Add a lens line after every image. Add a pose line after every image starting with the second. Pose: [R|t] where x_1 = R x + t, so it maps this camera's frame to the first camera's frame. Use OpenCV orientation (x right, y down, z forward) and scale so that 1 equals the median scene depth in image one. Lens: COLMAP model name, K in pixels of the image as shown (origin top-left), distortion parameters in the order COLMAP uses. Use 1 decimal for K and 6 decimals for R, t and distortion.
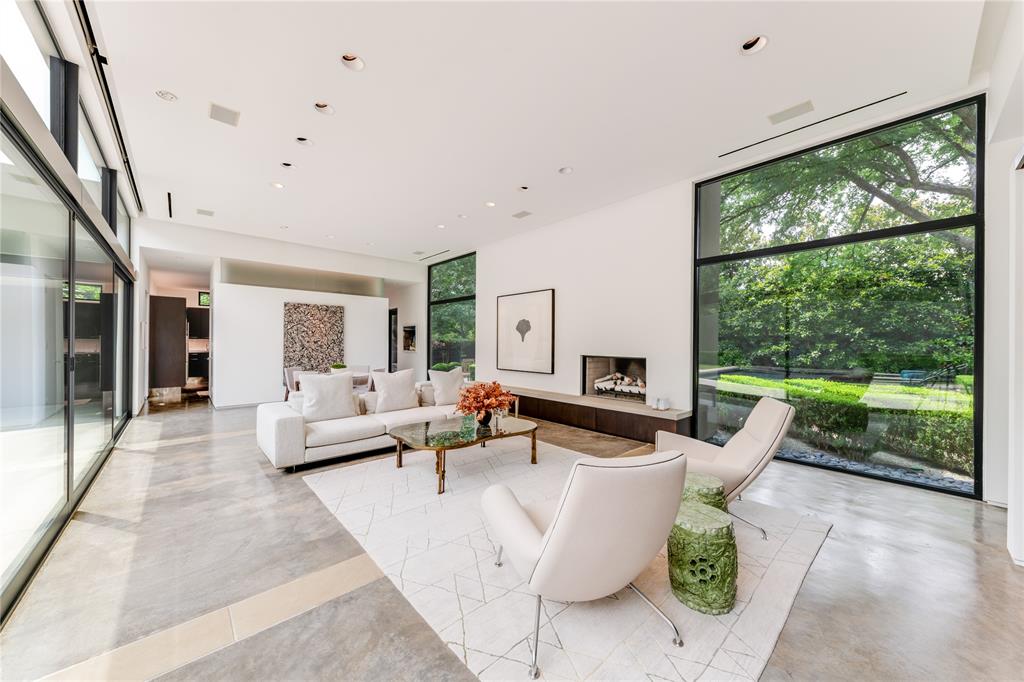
lens RADIAL K [[367.4, 0, 512.5], [0, 367.4, 340.7], [0, 0, 1]] dist [0.005510, 0.000096]
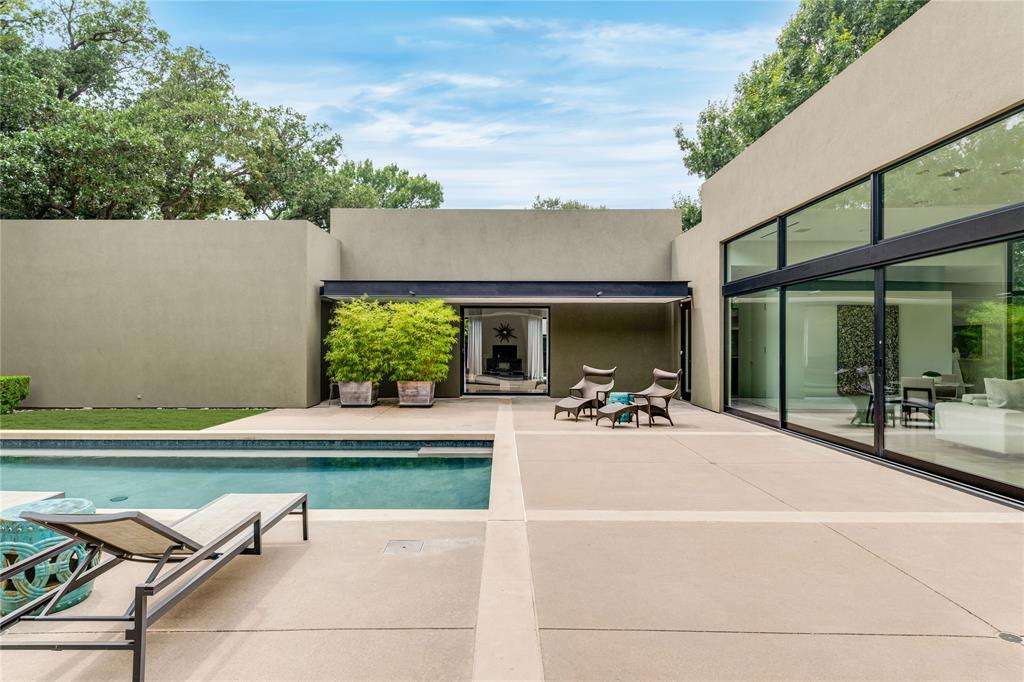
lens RADIAL K [[569.5, 0, 506.3], [0, 569.5, 339.0], [0, 0, 1]] dist [0.003303, -0.000623]
pose [[0.742244, -0.008930, -0.670070, -0.248555], [0.004311, 0.999954, -0.008551, -0.008006], [0.670116, 0.003458, 0.742248, -0.609881]]
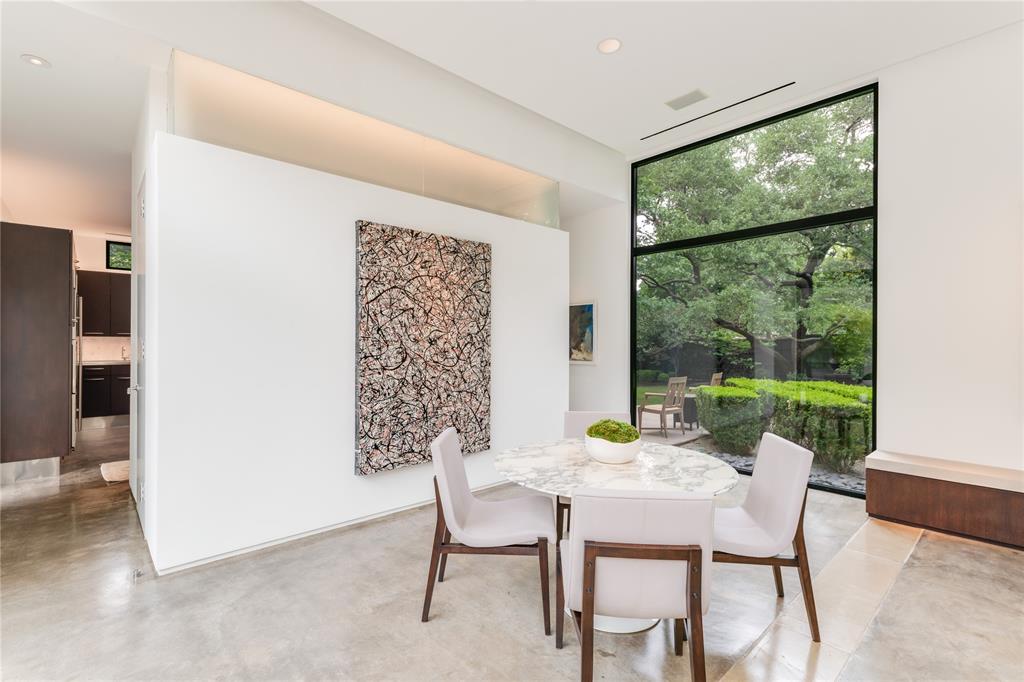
lens RADIAL K [[468.4, 0, 508.8], [0, 468.4, 341.8], [0, 0, 1]] dist [0.003994, 0.000501]
pose [[0.999985, -0.003302, -0.004266, -0.443303], [0.003329, 0.999974, 0.006361, 0.001594], [0.004245, -0.006375, 0.999971, 0.534263]]
